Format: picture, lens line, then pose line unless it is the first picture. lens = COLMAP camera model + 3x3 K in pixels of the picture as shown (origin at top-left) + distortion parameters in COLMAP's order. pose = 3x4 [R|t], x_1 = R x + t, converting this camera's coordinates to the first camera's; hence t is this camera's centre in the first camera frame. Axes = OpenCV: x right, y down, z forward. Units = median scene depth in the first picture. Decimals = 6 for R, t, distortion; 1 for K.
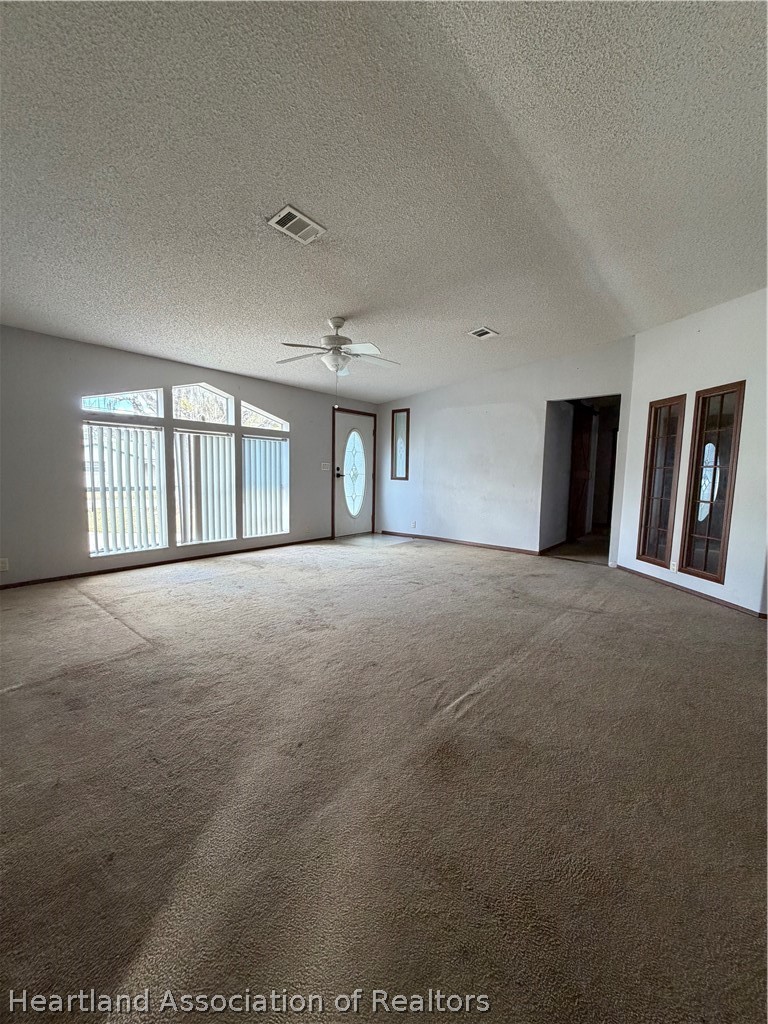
lens RADIAL K [[406.2, 0, 384.0], [0, 406.2, 512.0], [0, 0, 1]] dist [-0.002217, 0.000333]
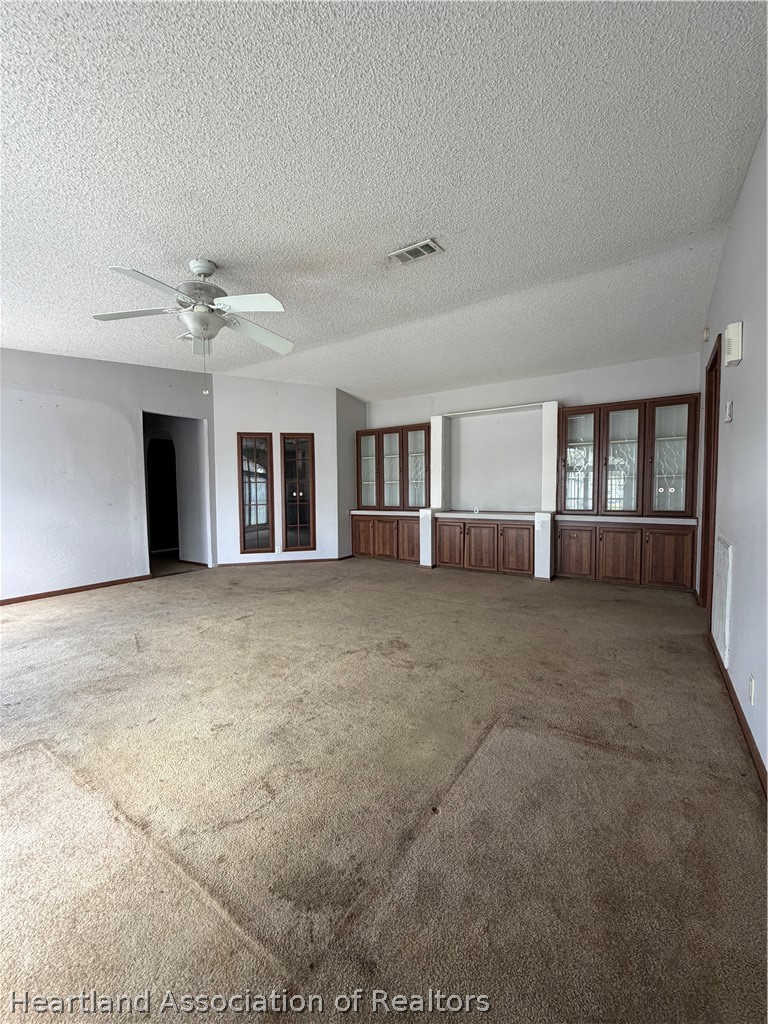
lens RADIAL K [[406.2, 0, 384.0], [0, 406.2, 512.0], [0, 0, 1]] dist [-0.002217, 0.000333]
pose [[-0.105321, -0.074363, 0.991654, -0.685101], [0.107374, 0.990520, 0.085682, -0.075806], [-0.988624, 0.115502, -0.096338, 0.669211]]
